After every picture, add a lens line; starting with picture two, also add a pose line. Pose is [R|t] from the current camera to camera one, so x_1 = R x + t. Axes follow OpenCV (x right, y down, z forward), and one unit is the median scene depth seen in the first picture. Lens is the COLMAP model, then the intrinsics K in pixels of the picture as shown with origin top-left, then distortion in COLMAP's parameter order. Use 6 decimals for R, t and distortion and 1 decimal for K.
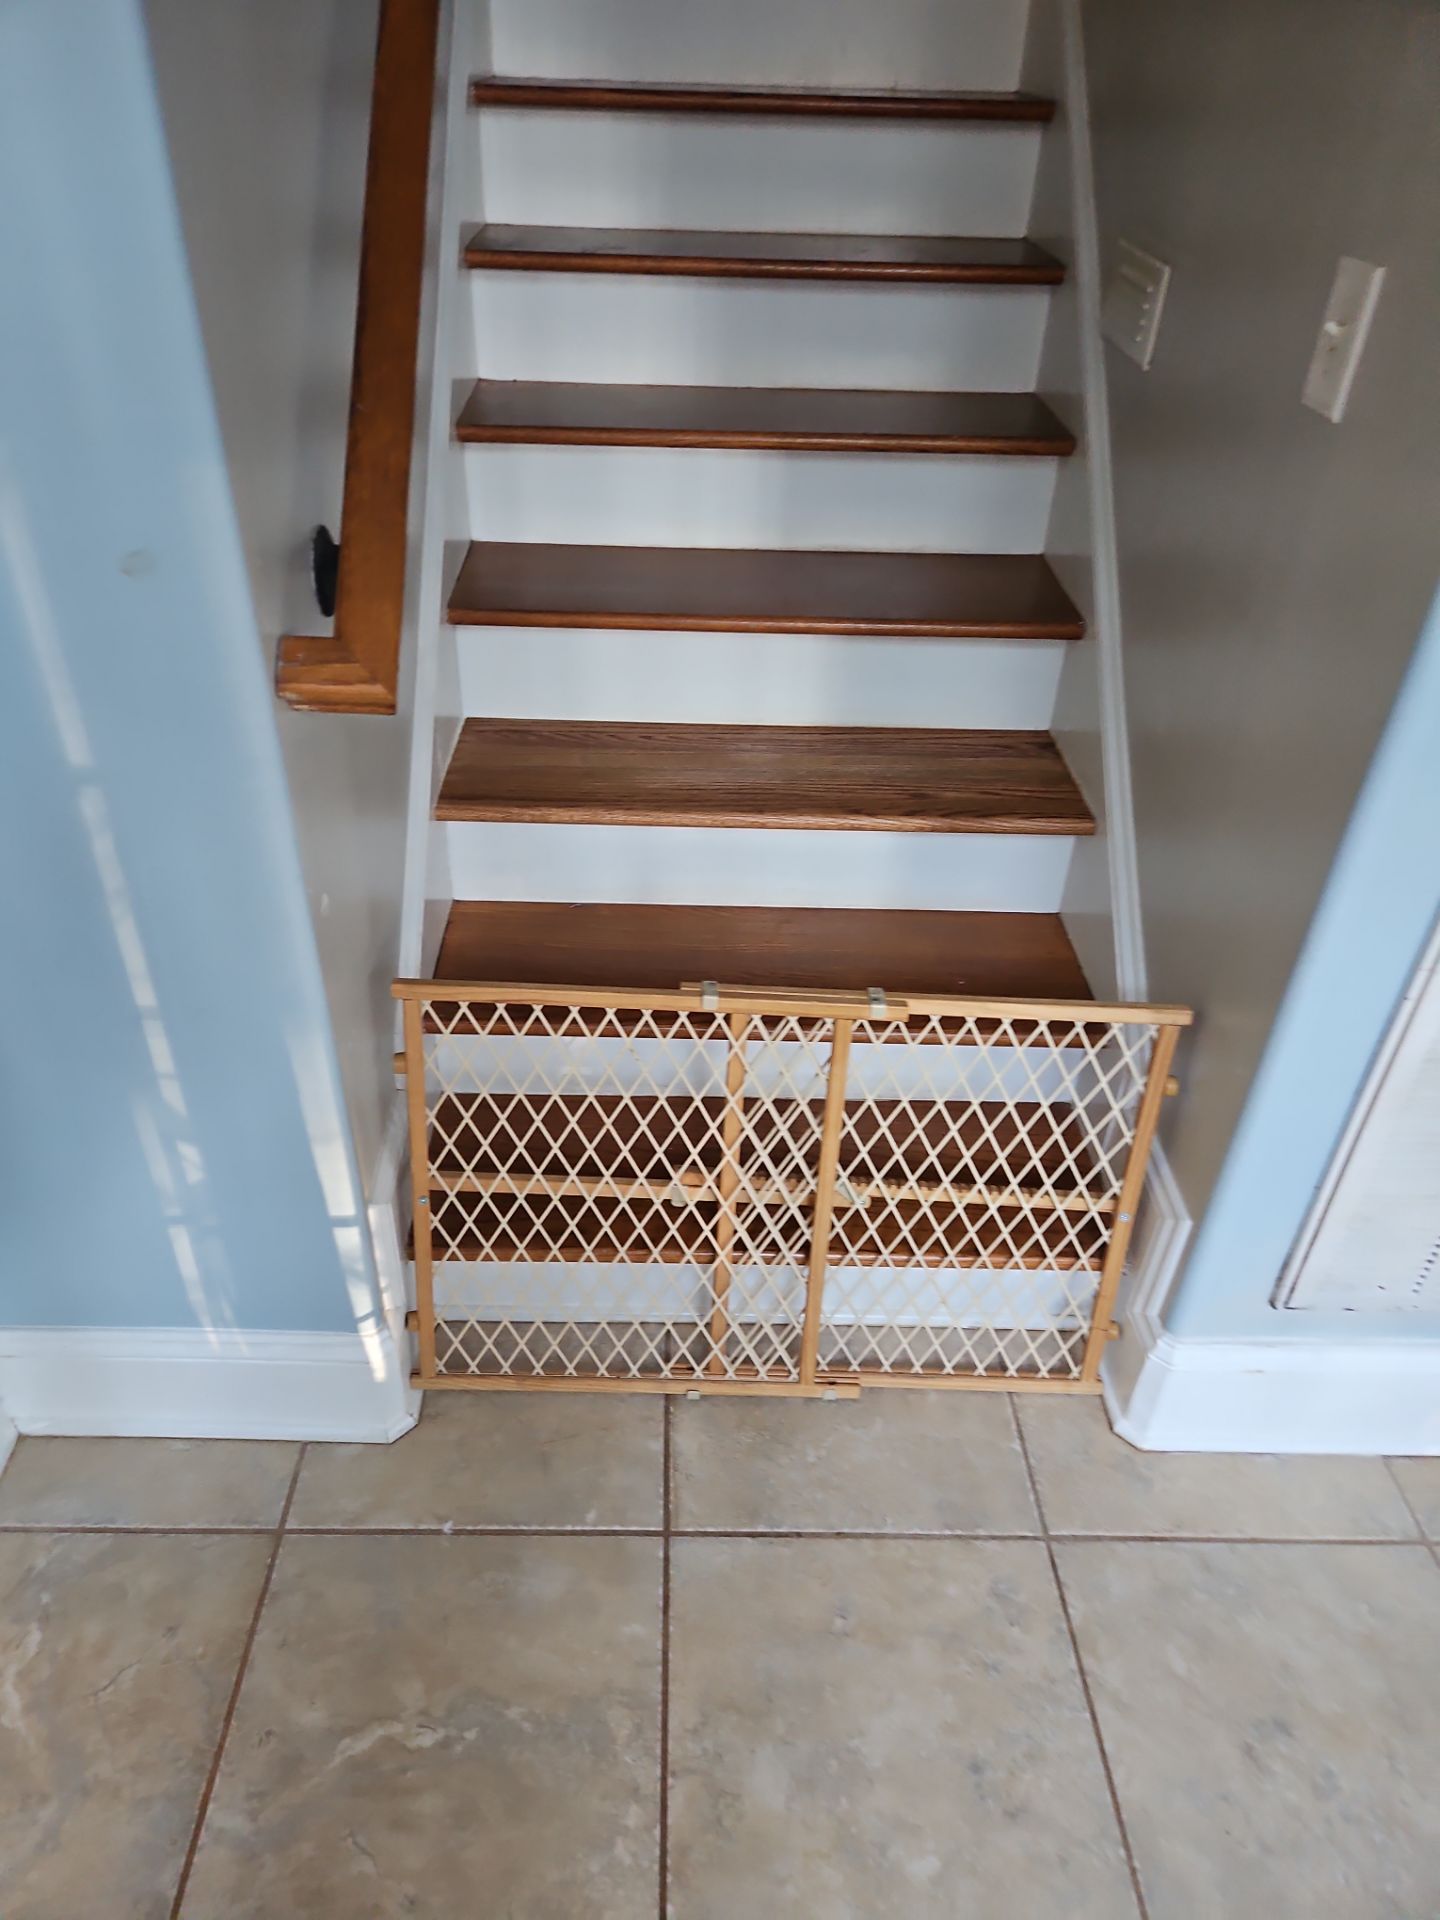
lens RADIAL K [[1338.8, 0, 720.0], [0, 1338.8, 960.0], [0, 0, 1]] dist [0.052046, -0.052970]
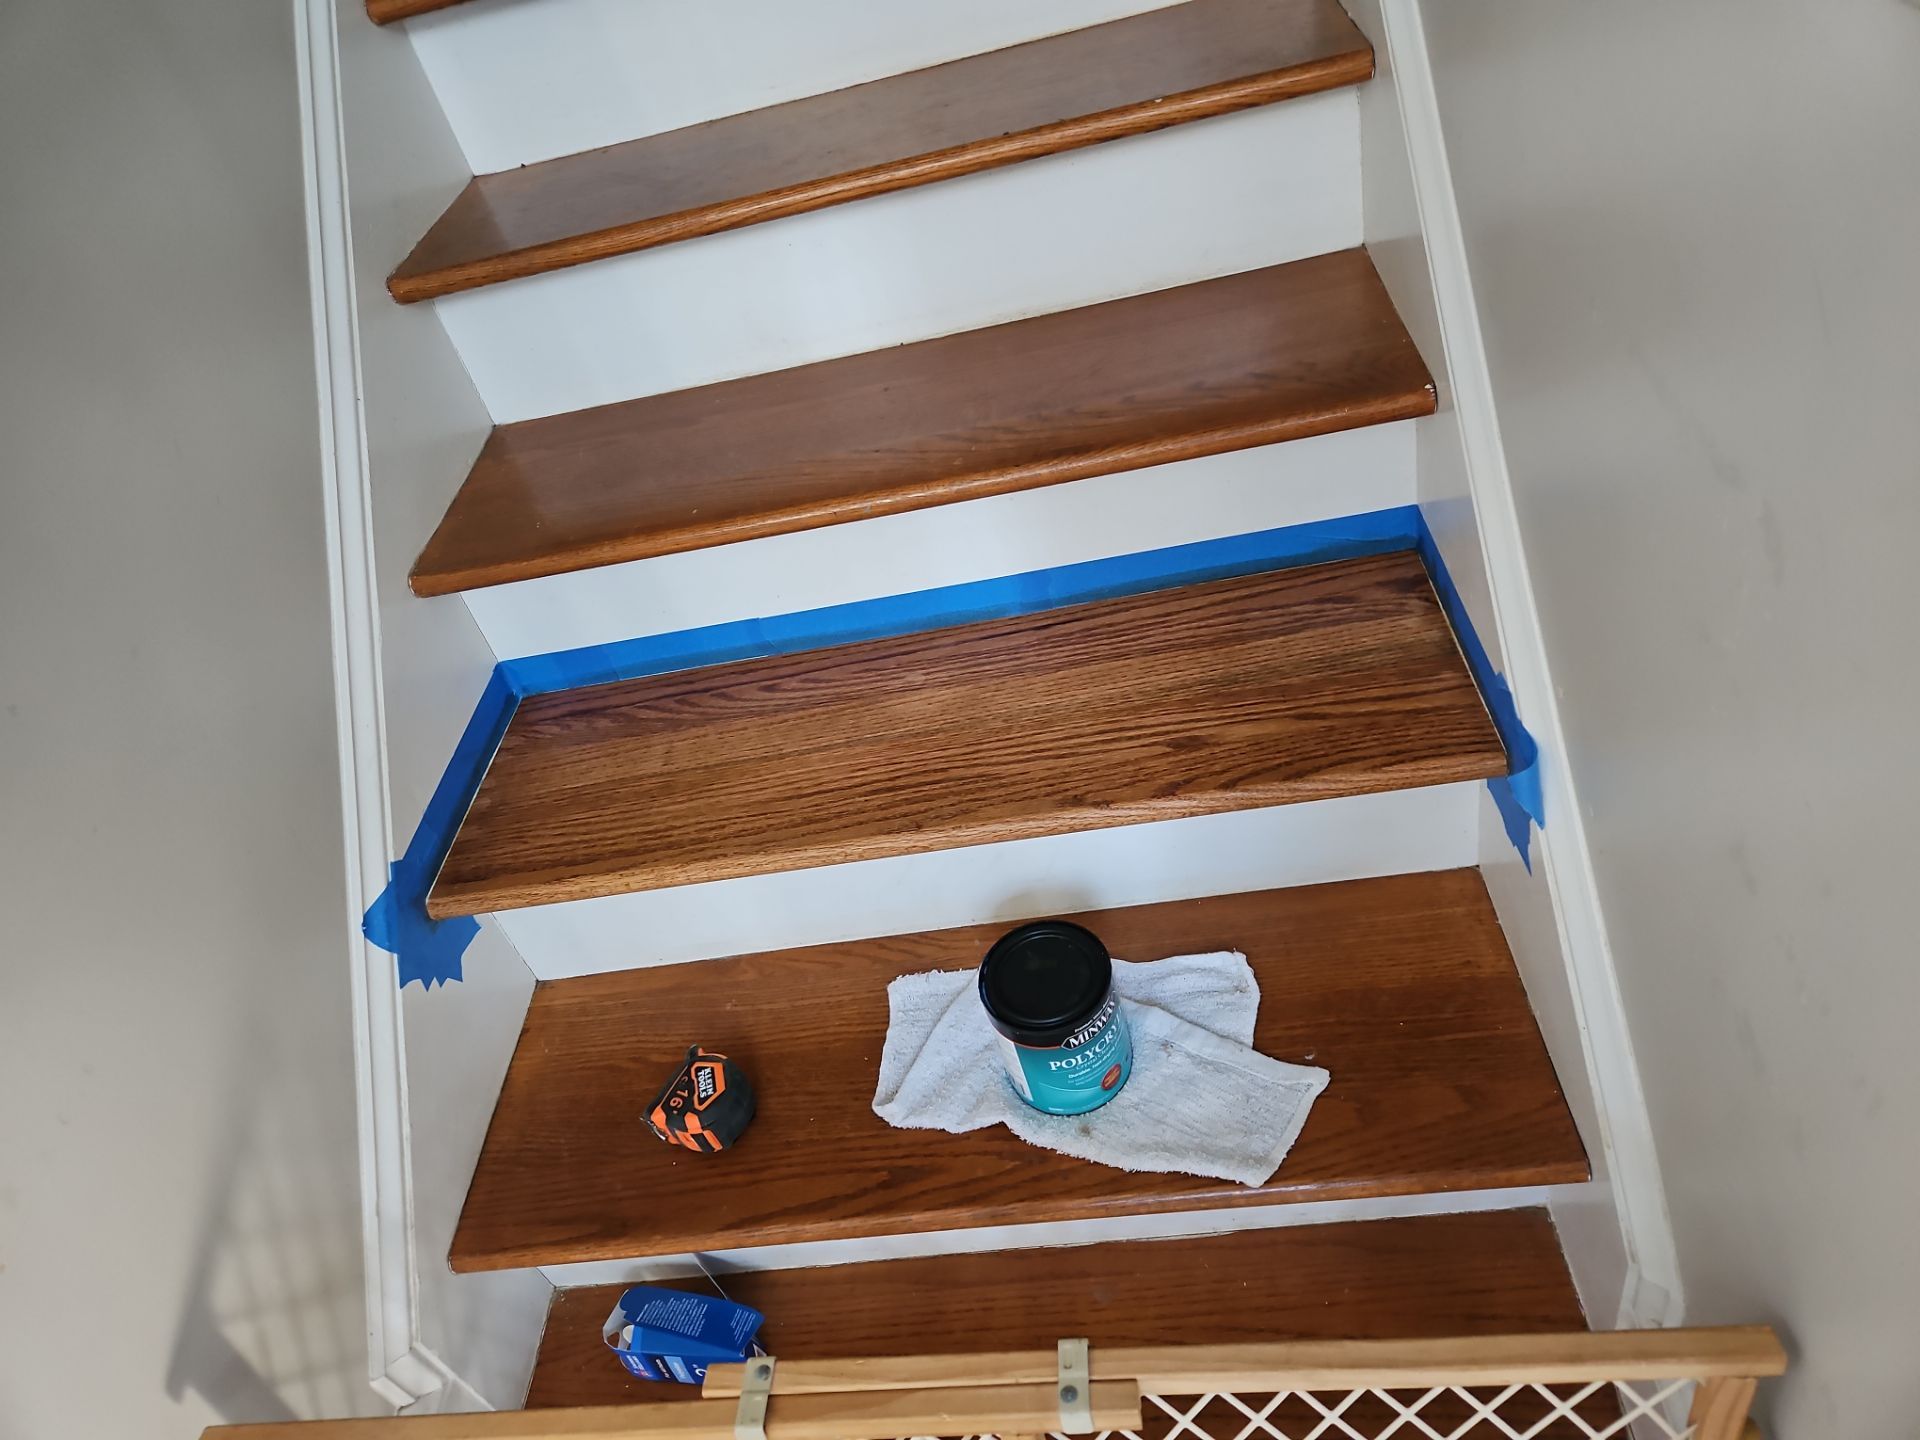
lens RADIAL K [[1329.9, 0, 960.0], [0, 1329.9, 720.0], [0, 0, 1]] dist [0.055830, -0.048620]
pose [[0.966538, -0.165171, -0.196273, 0.165632], [0.181213, 0.981181, 0.066676, -0.185598], [0.181566, -0.100012, 0.978280, 0.402573]]
